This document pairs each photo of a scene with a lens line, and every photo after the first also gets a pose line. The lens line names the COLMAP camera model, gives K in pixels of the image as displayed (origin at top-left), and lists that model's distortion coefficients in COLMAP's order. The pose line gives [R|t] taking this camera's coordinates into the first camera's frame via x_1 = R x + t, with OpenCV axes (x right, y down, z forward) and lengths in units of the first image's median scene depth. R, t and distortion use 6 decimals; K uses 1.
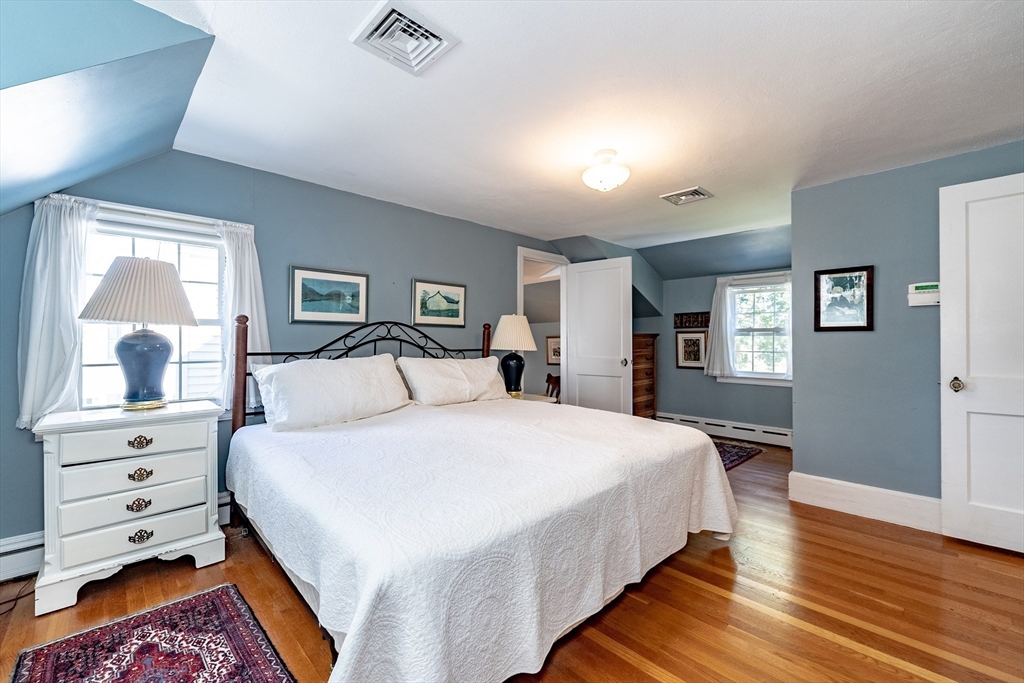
lens RADIAL K [[426.0, 0, 511.0], [0, 426.0, 336.8], [0, 0, 1]] dist [-0.002568, -0.000230]
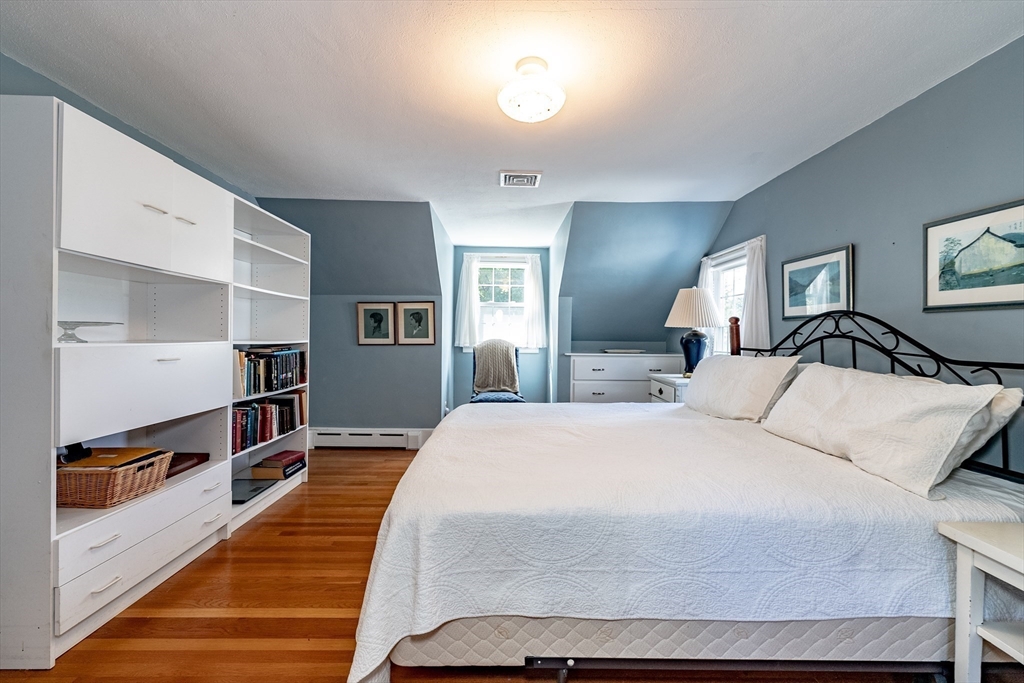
lens RADIAL K [[423.8, 0, 511.4], [0, 423.8, 342.2], [0, 0, 1]] dist [-0.001052, -0.000388]
pose [[-0.683796, 0.007760, -0.729632, 0.558176], [-0.001339, 0.999928, 0.011891, 0.007017], [0.729672, 0.009108, -0.683737, 1.075863]]
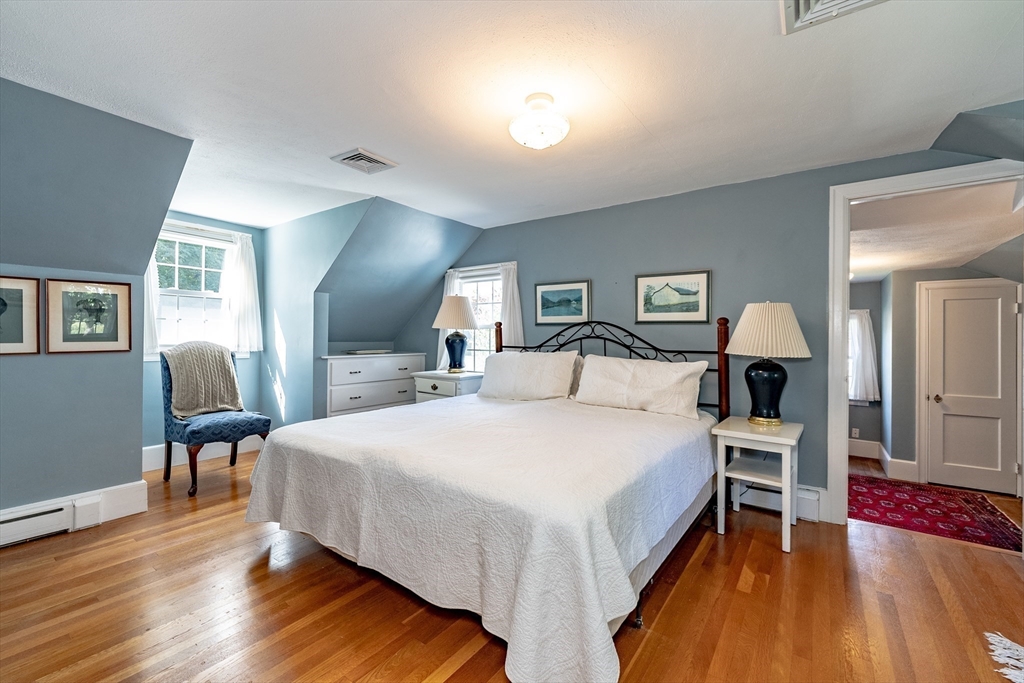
lens RADIAL K [[425.0, 0, 512.0], [0, 425.0, 330.3], [0, 0, 1]] dist [-0.001801, -0.000399]
pose [[0.177561, -0.011272, -0.984045, 0.726195], [0.001075, 0.999936, -0.011260, -0.000999], [0.984109, 0.000941, 0.177562, 0.605031]]
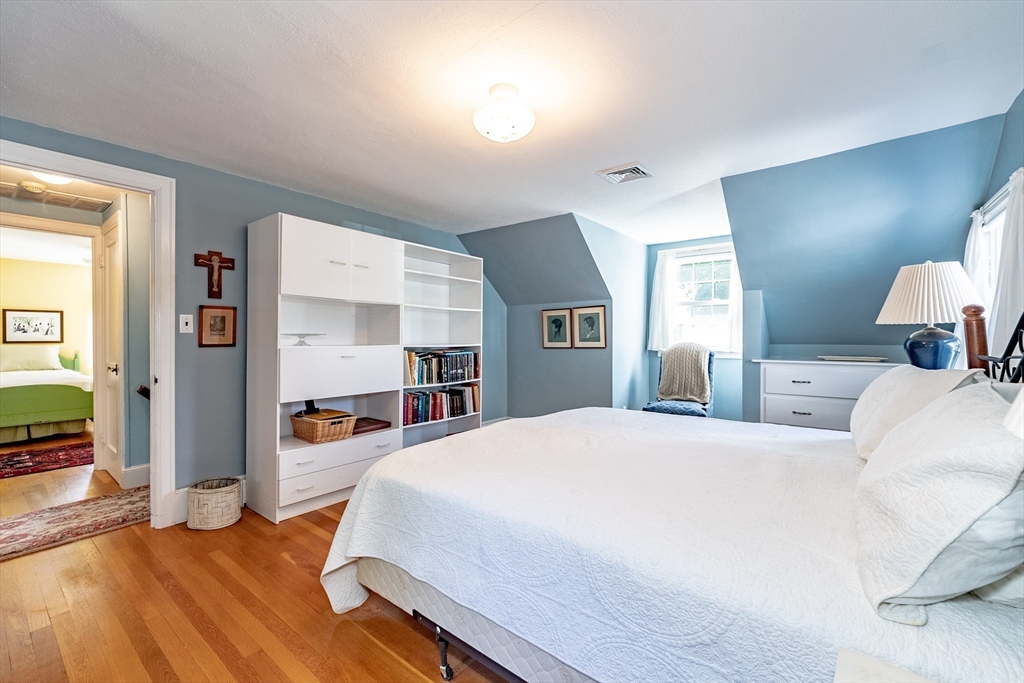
lens RADIAL K [[431.6, 0, 513.7], [0, 431.6, 339.3], [0, 0, 1]] dist [-0.000156, 0.000039]
pose [[-0.991252, 0.004963, -0.131889, 0.227190], [0.005588, 0.999975, -0.004368, 0.007349], [0.131864, -0.005067, -0.991255, 1.302179]]
